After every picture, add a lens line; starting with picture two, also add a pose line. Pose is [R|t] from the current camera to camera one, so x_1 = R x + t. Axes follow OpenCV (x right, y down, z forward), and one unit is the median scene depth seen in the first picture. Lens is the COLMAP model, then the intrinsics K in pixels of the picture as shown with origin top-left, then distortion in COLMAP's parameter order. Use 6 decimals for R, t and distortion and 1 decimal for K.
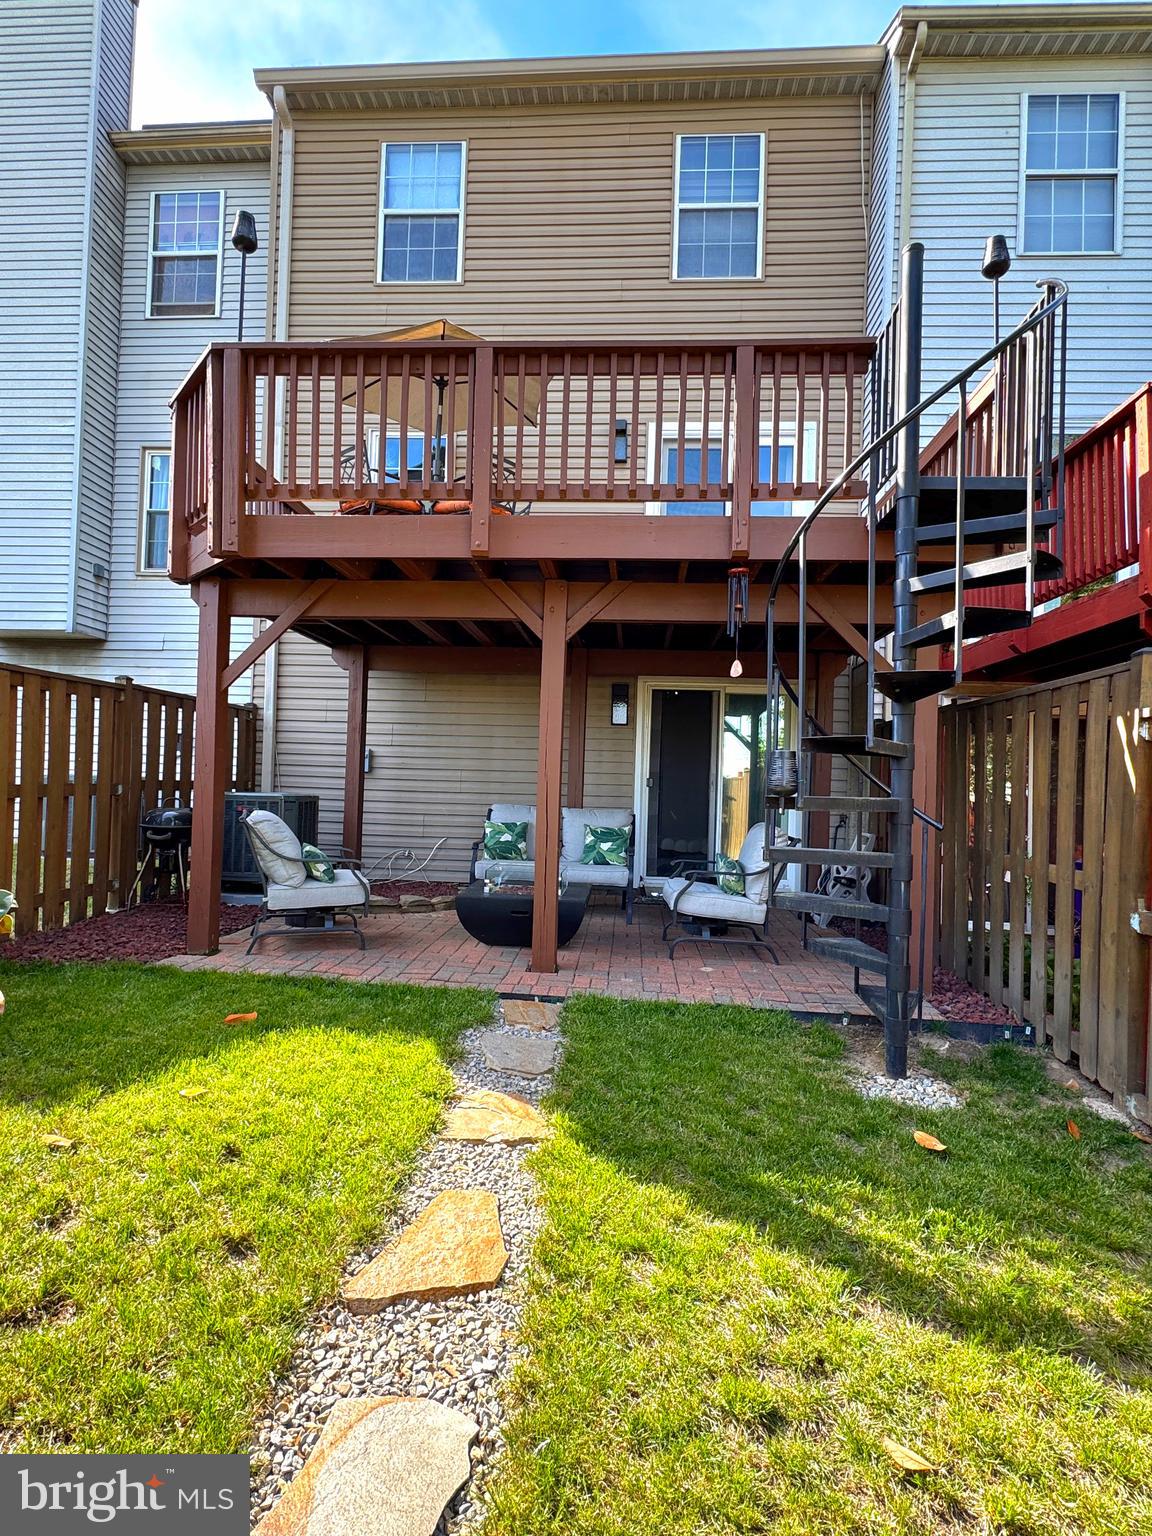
lens RADIAL K [[795.5, 0, 576.0], [0, 795.5, 768.0], [0, 0, 1]] dist [-0.001254, -0.000015]
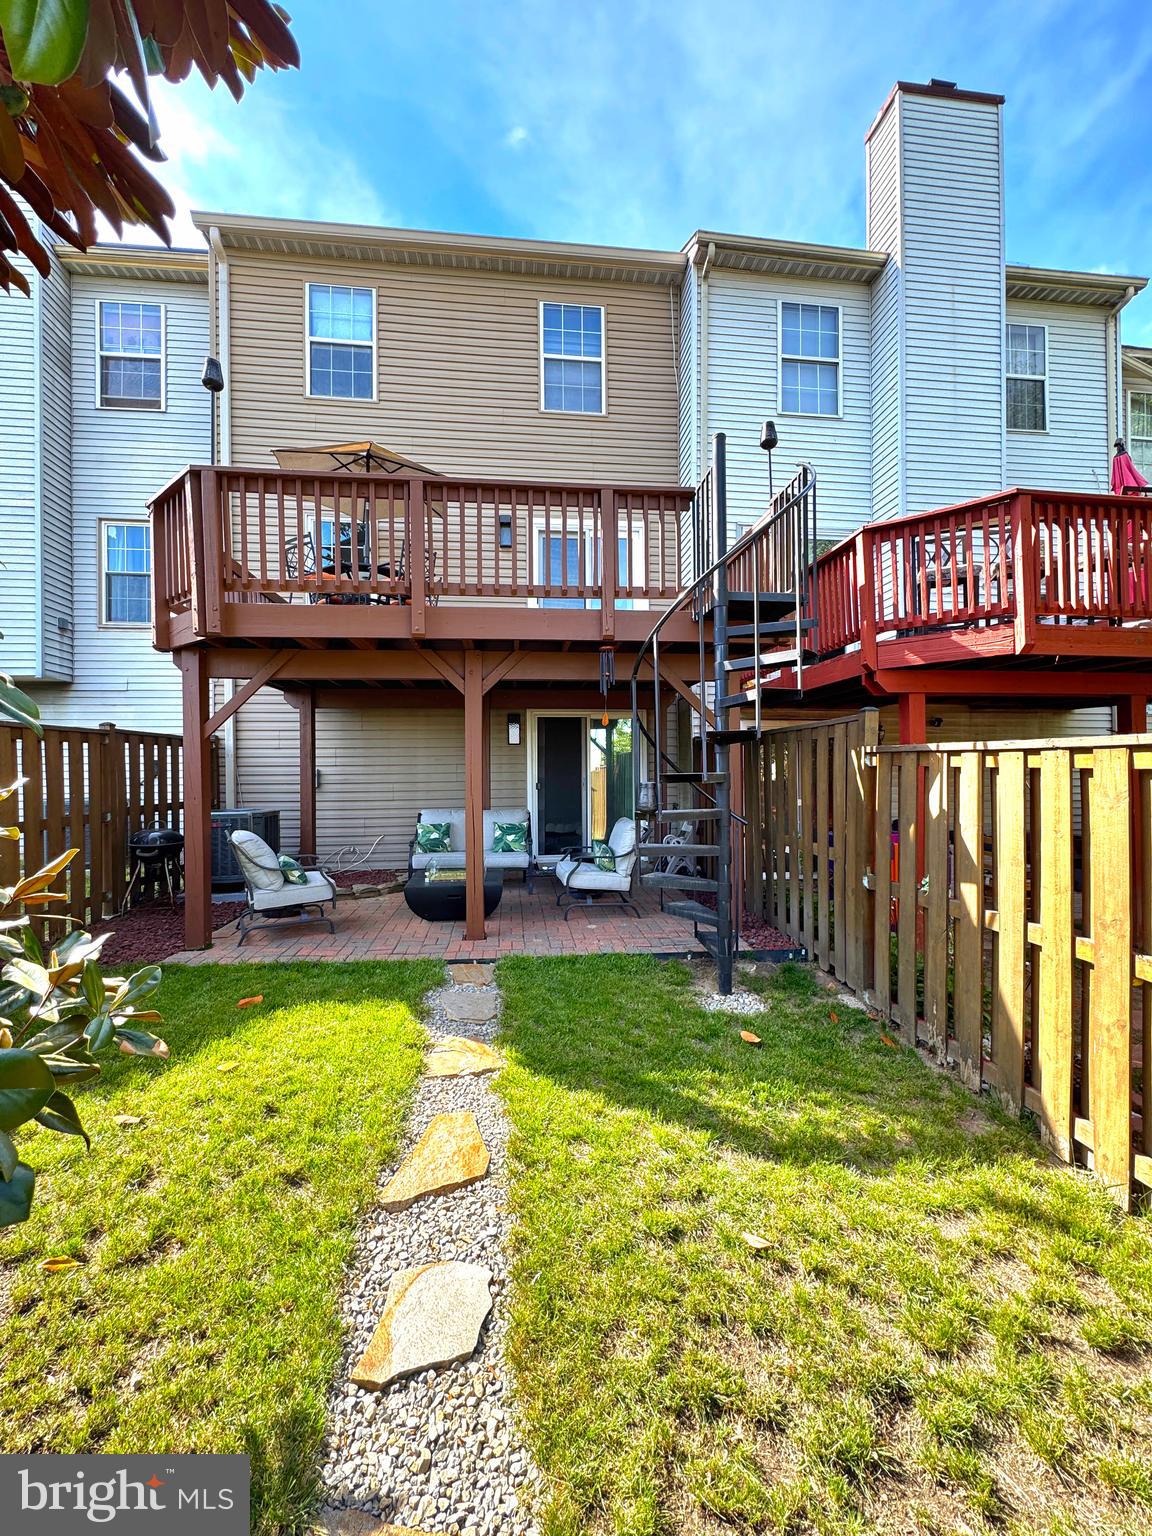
lens RADIAL K [[612.1, 0, 578.3], [0, 612.1, 765.7], [0, 0, 1]] dist [-0.001731, 0.000501]
pose [[0.982015, -0.037695, 0.185001, -0.058837], [0.034598, 0.999202, 0.019938, -0.065083], [-0.185605, -0.013179, 0.982536, -0.068794]]
